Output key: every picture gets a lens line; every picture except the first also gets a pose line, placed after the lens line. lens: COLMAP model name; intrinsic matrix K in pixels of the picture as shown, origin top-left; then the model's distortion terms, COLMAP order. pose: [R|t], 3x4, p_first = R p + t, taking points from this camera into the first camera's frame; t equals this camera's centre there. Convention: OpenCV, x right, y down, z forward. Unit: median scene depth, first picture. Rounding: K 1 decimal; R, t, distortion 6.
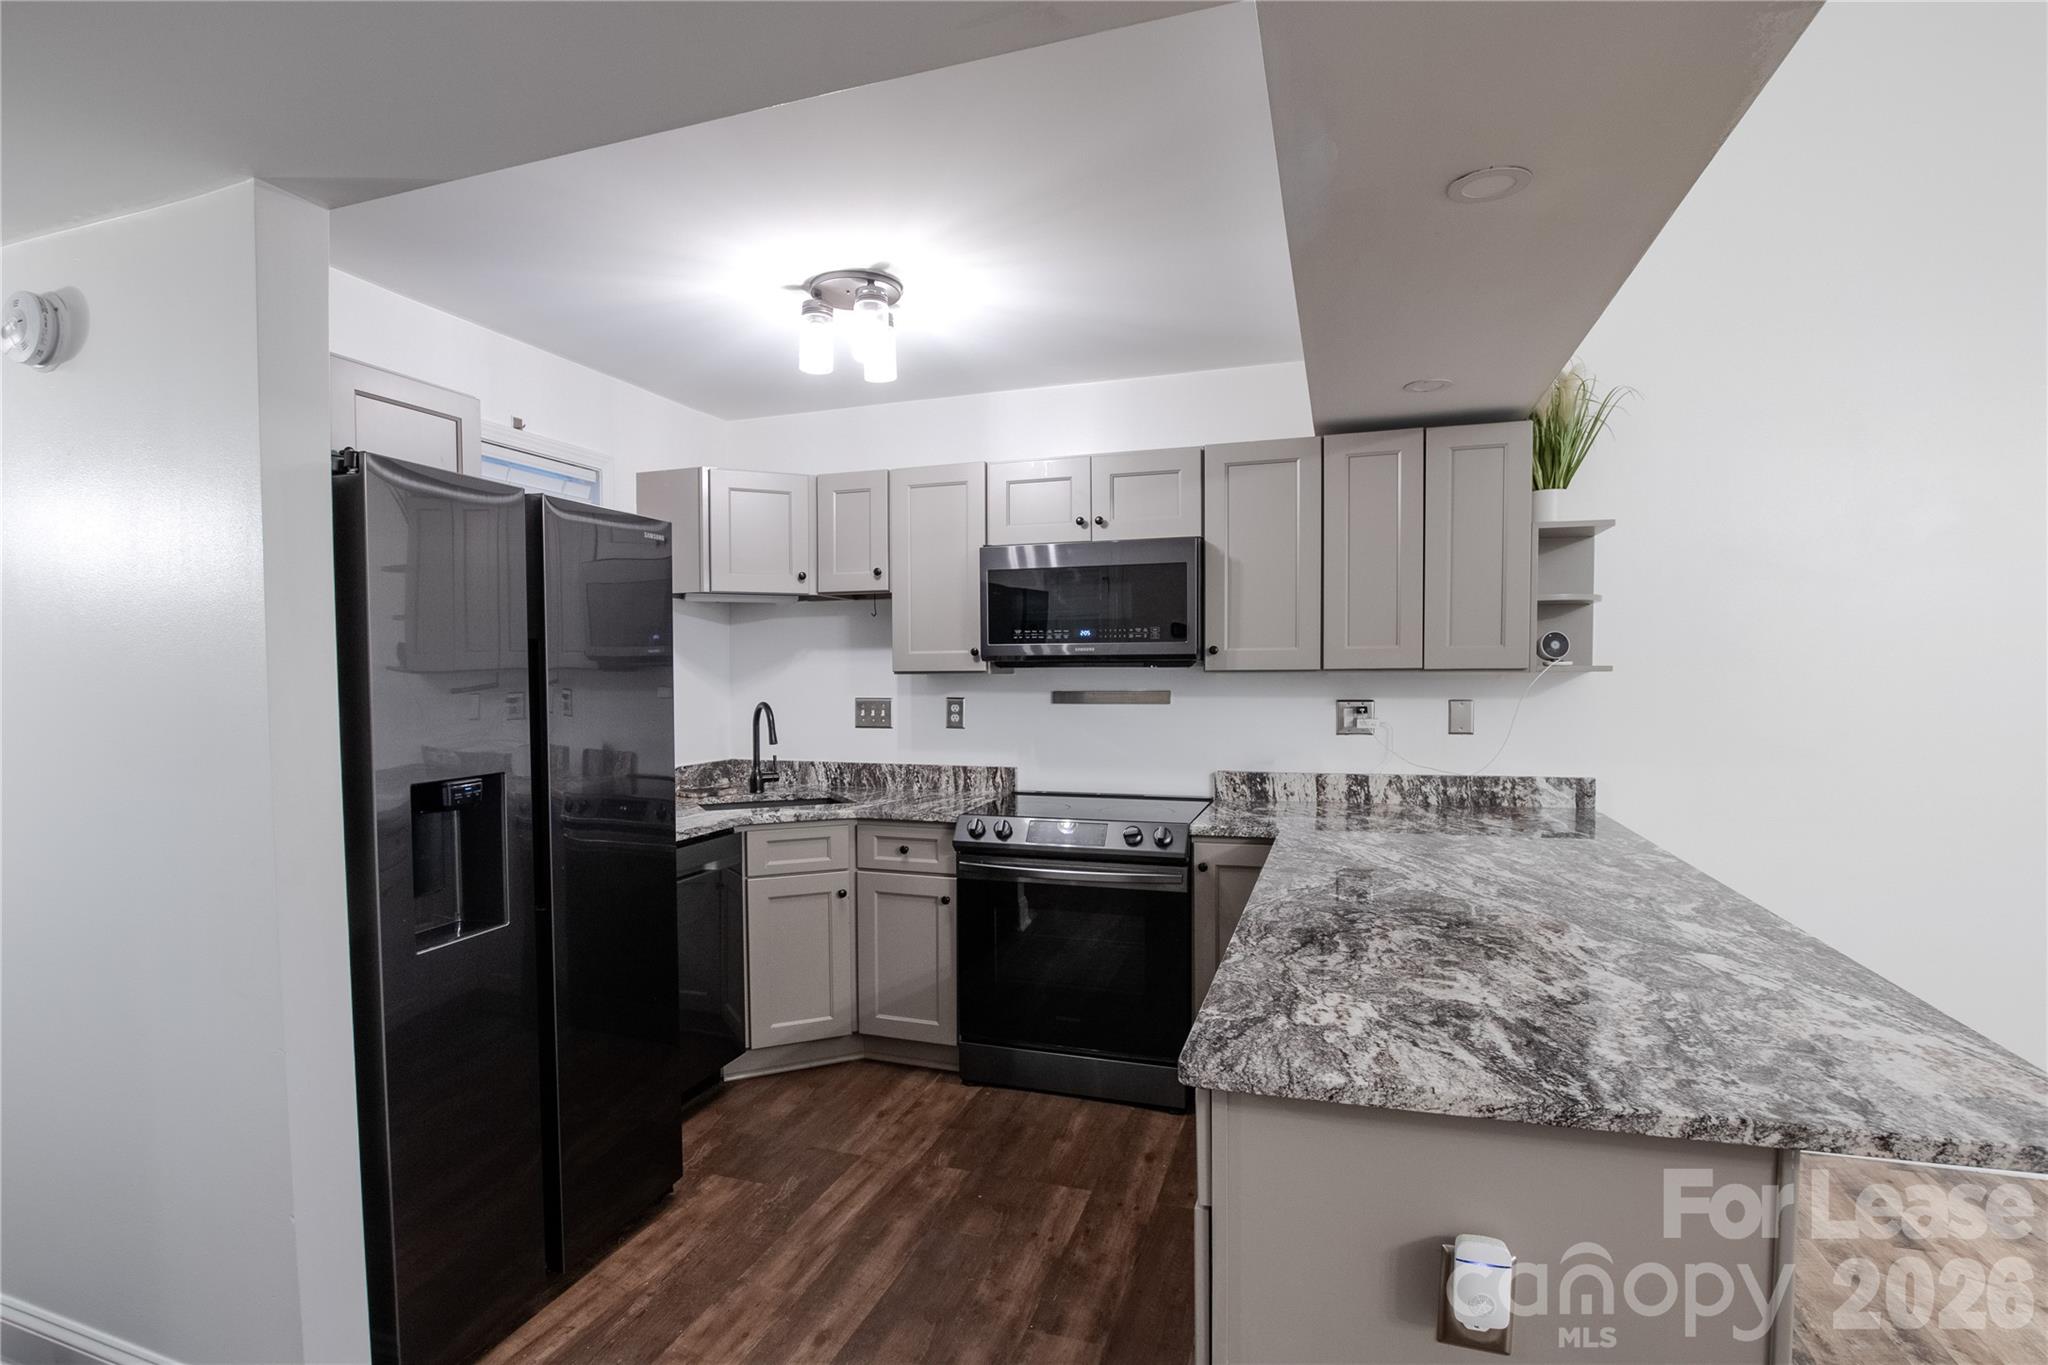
lens RADIAL K [[1021.2, 0, 984.2], [0, 1021.2, 720.1], [0, 0, 1]] dist [-0.036717, 0.004388]
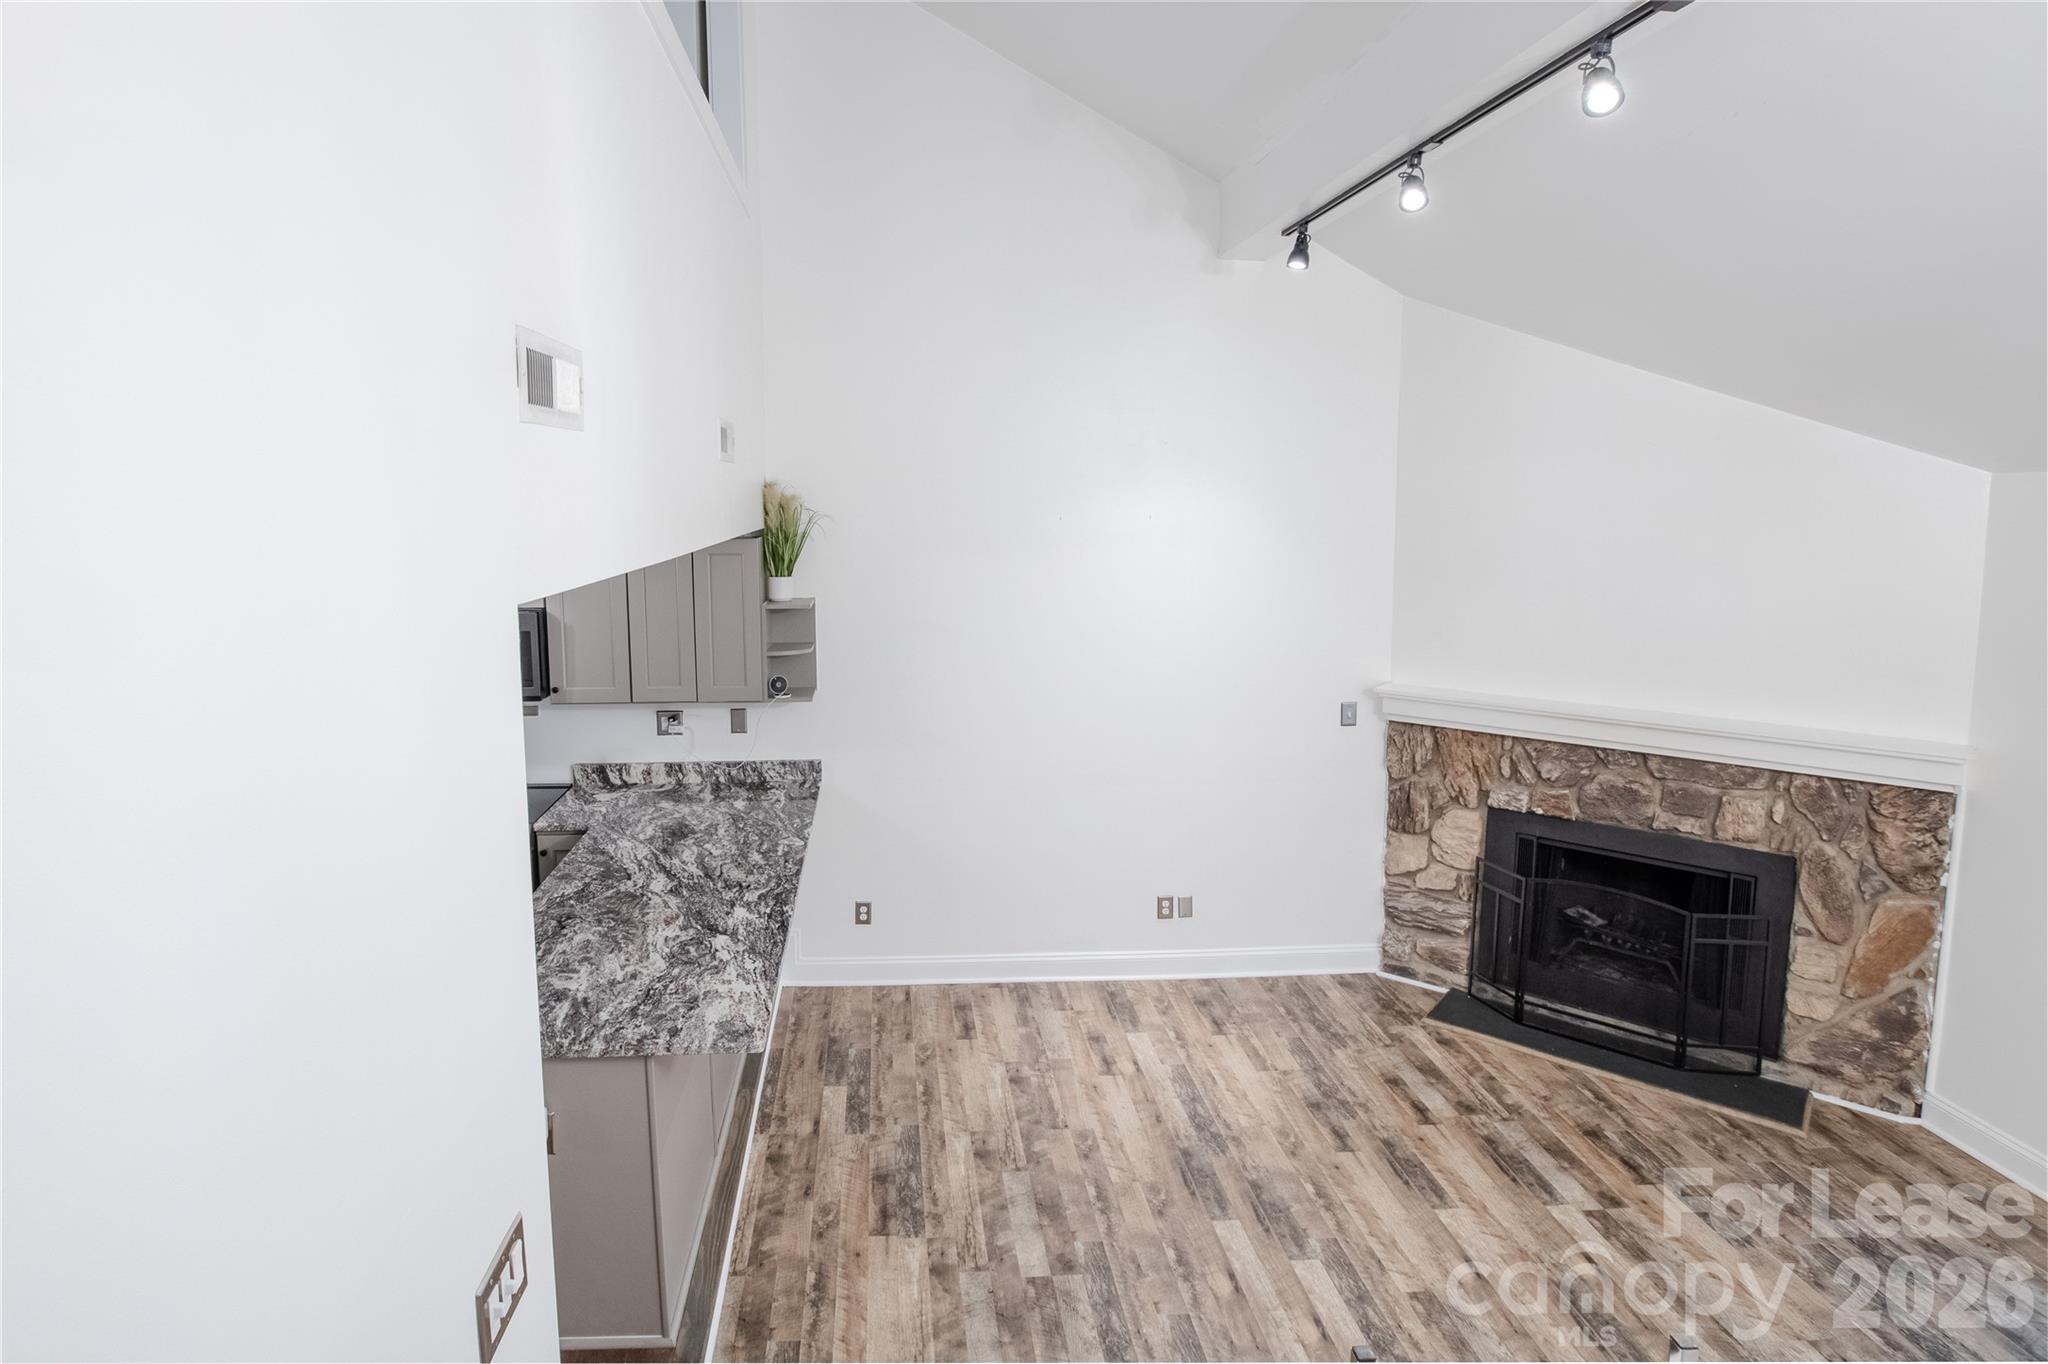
lens RADIAL K [[1060.8, 0, 896.9], [0, 1060.8, 607.8], [0, 0, 1]] dist [-0.038105, 0.005579]
pose [[0.935888, -0.040829, 0.349923, 0.159925], [0.021962, 0.998091, 0.057718, -0.251664], [-0.351611, -0.046333, 0.934999, -0.500307]]
